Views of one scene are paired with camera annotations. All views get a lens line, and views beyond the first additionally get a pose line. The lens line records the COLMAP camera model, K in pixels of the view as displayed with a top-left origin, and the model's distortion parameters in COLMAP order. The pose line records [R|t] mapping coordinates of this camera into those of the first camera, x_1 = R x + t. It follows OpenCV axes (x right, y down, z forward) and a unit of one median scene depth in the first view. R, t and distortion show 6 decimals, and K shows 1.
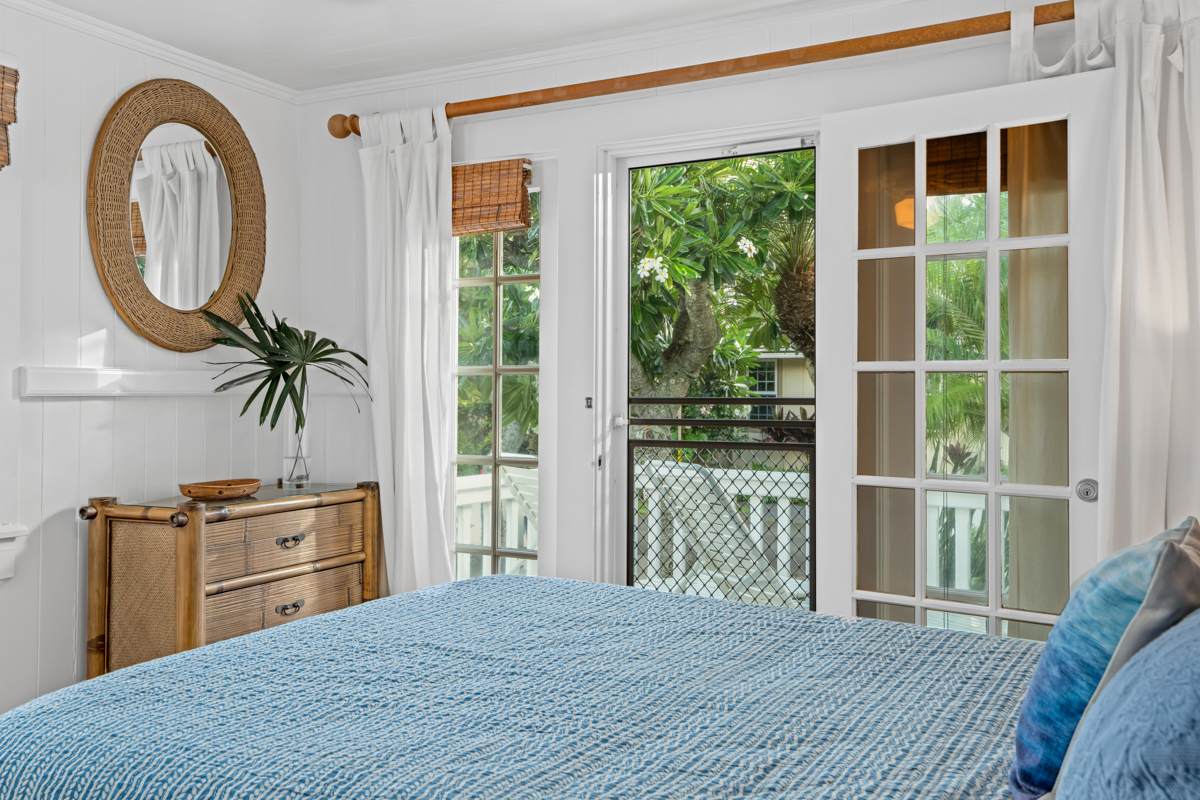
lens RADIAL K [[1045.0, 0, 600.9], [0, 1045.0, 397.9], [0, 0, 1]] dist [0.040167, 0.053147]
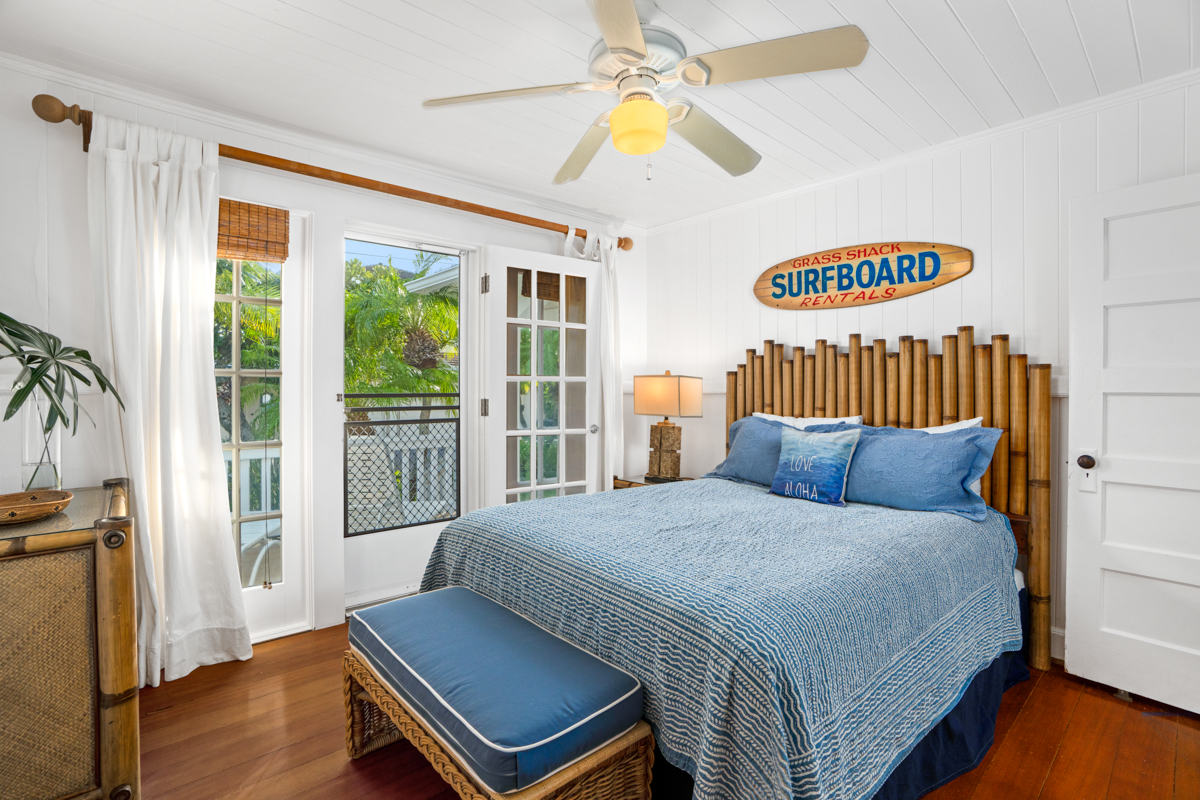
lens RADIAL K [[574.6, 0, 600.8], [0, 574.6, 392.7], [0, 0, 1]] dist [-0.064880, 0.026588]
pose [[0.334986, -0.008403, 0.942186, -0.678633], [0.001716, 0.999964, 0.008309, -0.008102], [-0.942222, -0.001167, 0.334988, 0.448478]]
